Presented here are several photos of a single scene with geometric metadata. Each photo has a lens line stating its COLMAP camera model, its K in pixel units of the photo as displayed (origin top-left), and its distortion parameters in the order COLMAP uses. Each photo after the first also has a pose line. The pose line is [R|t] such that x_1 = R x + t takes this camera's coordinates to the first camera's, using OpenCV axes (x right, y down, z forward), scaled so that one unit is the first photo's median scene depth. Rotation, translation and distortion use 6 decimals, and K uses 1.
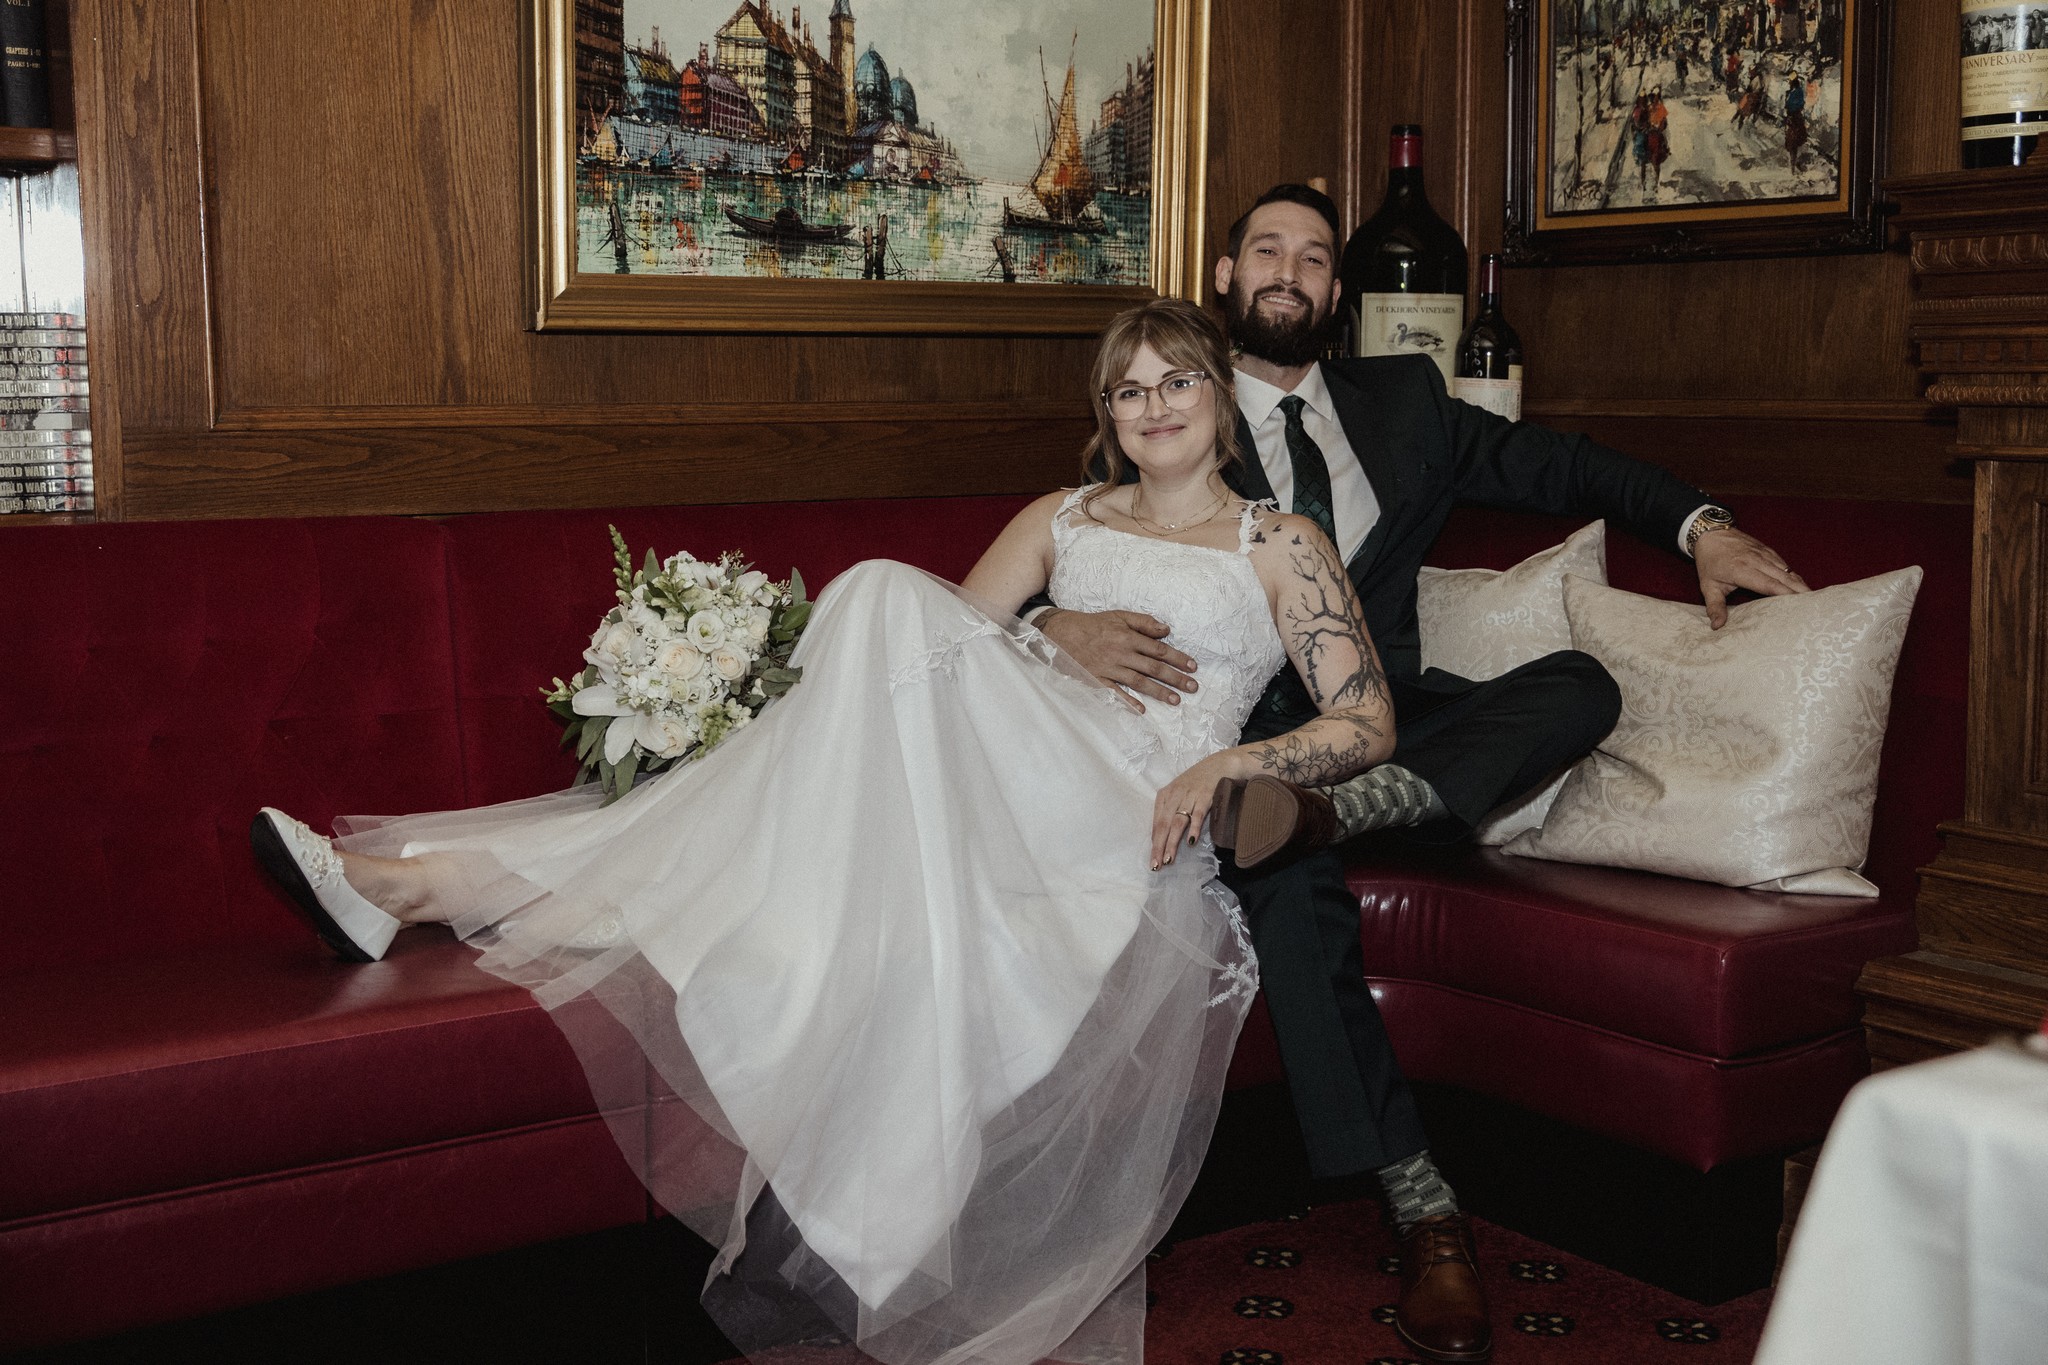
lens RADIAL K [[2455.0, 0, 1025.4], [0, 2455.0, 671.4], [0, 0, 1]] dist [0.009879, 0.000000]
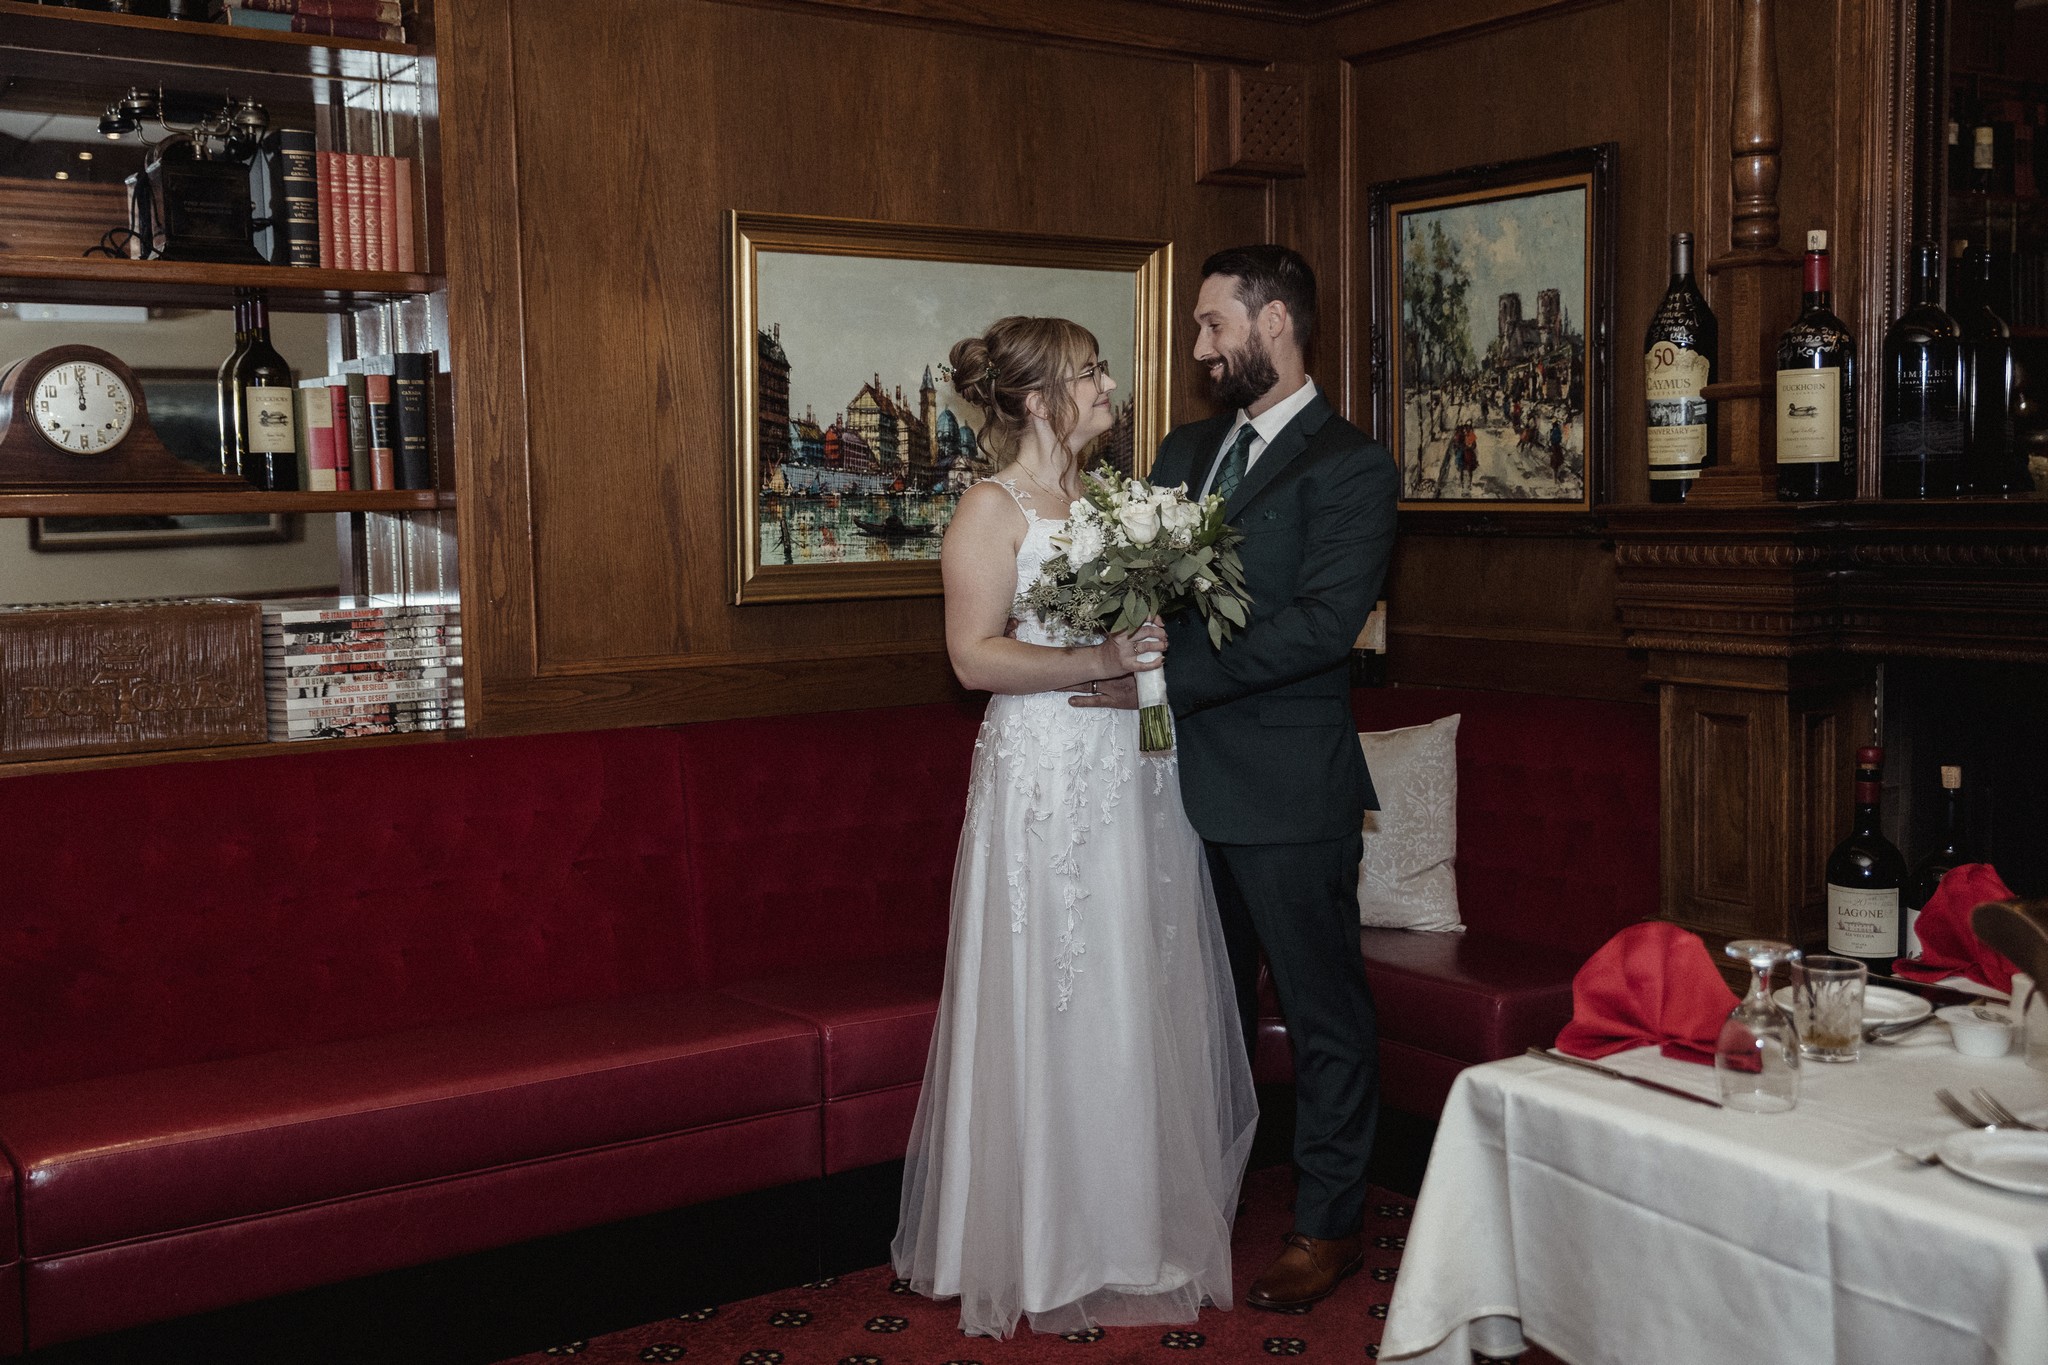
lens RADIAL K [[2152.8, 0, 1032.6], [0, 2152.8, 691.2], [0, 0, 1]] dist [0.051568, 0.000000]
pose [[0.999942, -0.010477, -0.002417, -0.008509], [0.010407, 0.999571, -0.027362, -0.042829], [0.002703, 0.027335, 0.999623, -0.338246]]
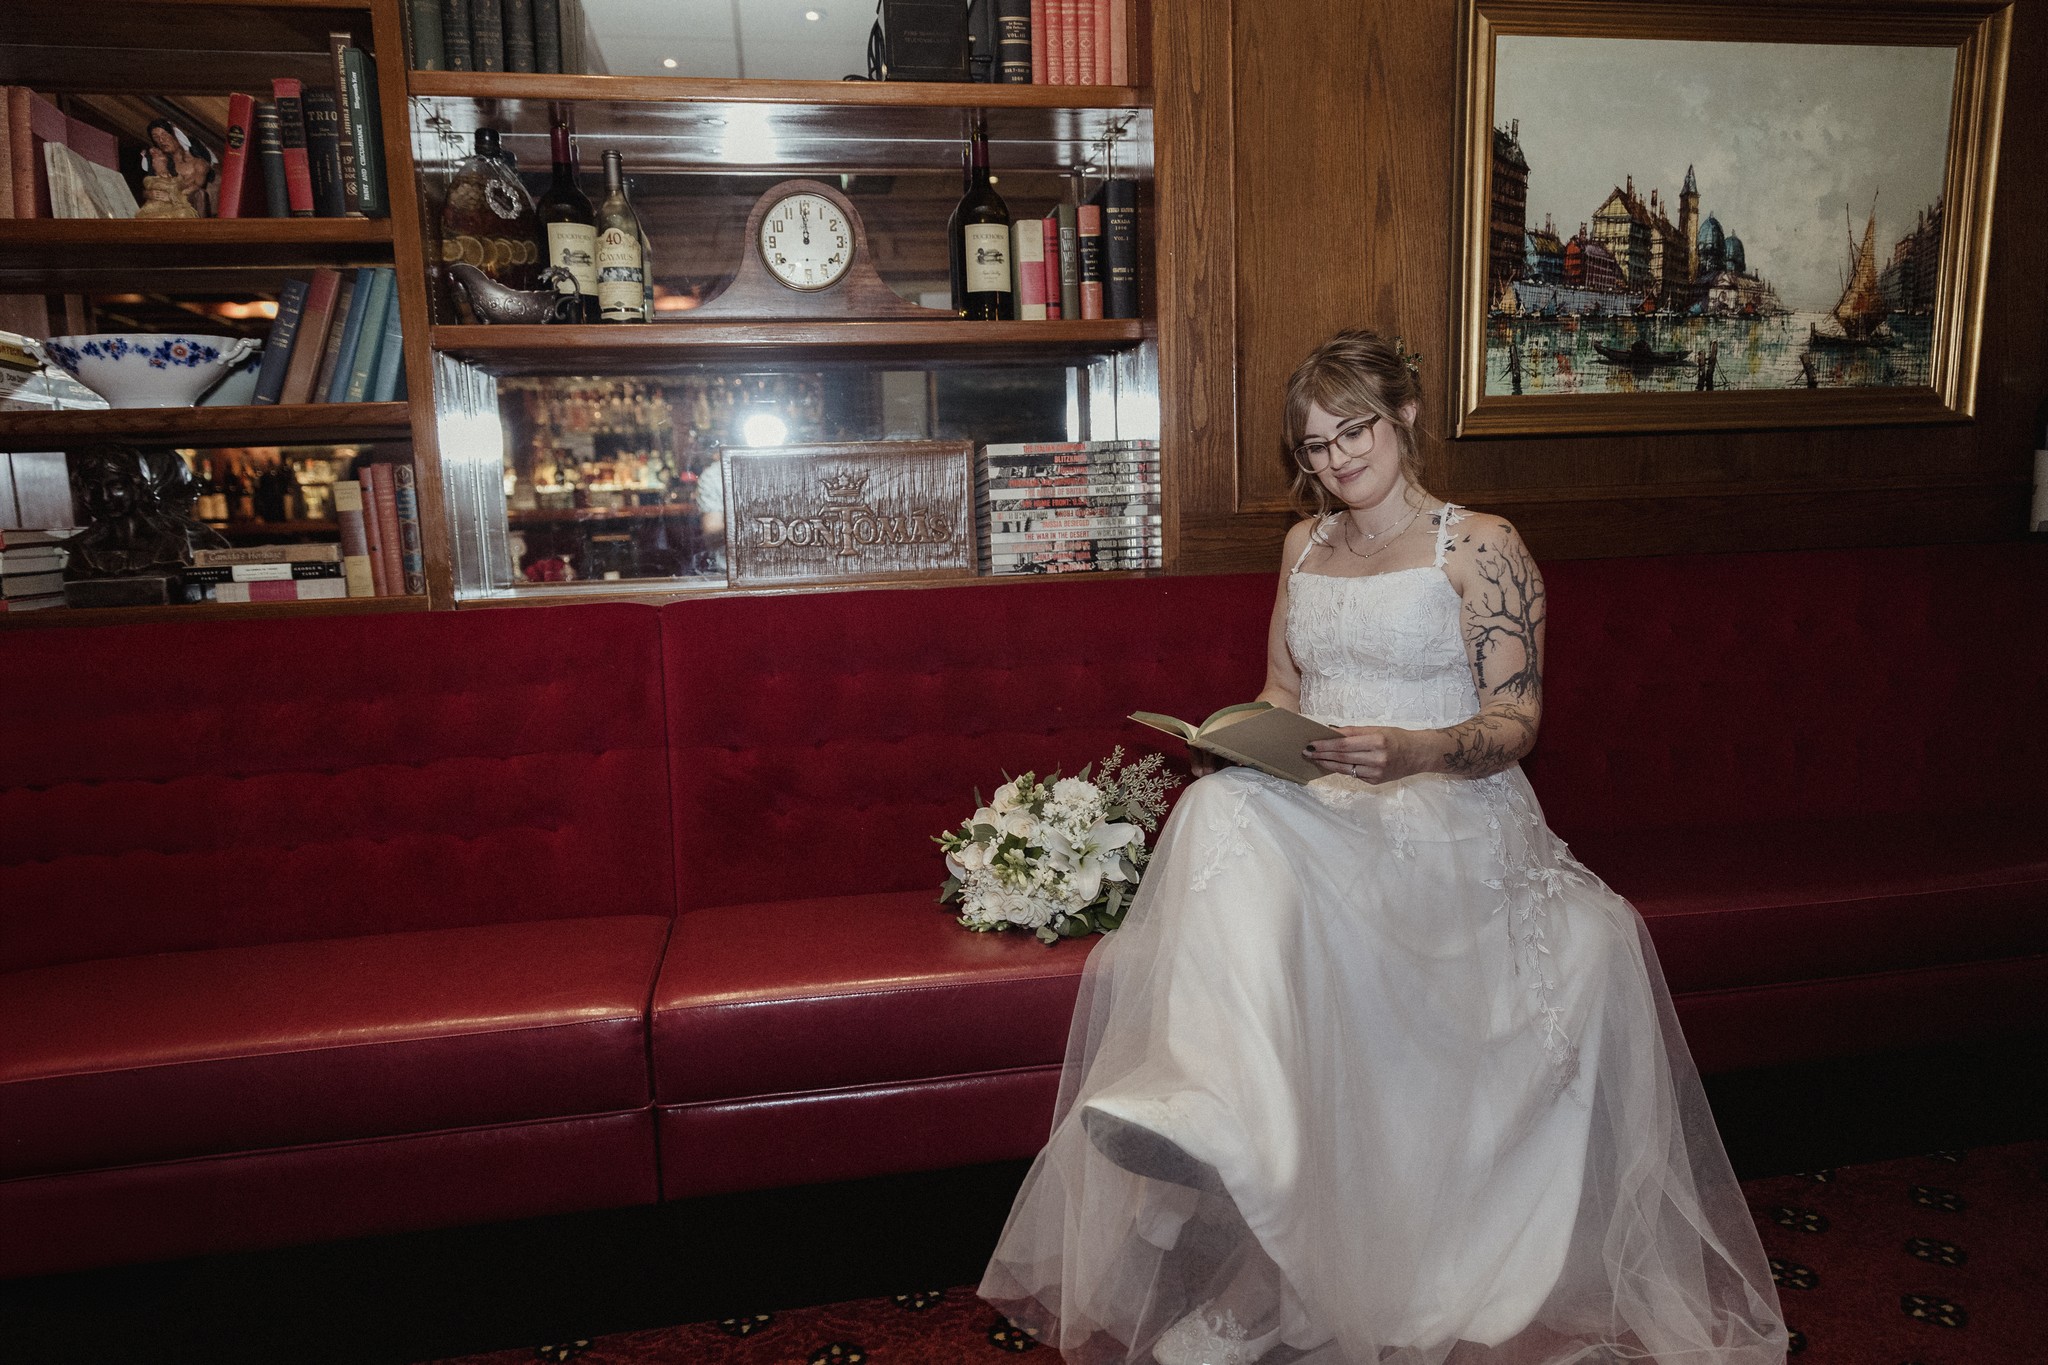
lens RADIAL K [[1375.6, 0, 1030.7], [0, 1375.6, 684.5], [0, 0, 1]] dist [0.015064, -0.002667]
pose [[0.915317, 0.027173, -0.401815, -0.095152], [-0.017844, 0.999478, 0.026942, -0.013205], [0.402338, -0.017491, 0.915324, 0.163509]]
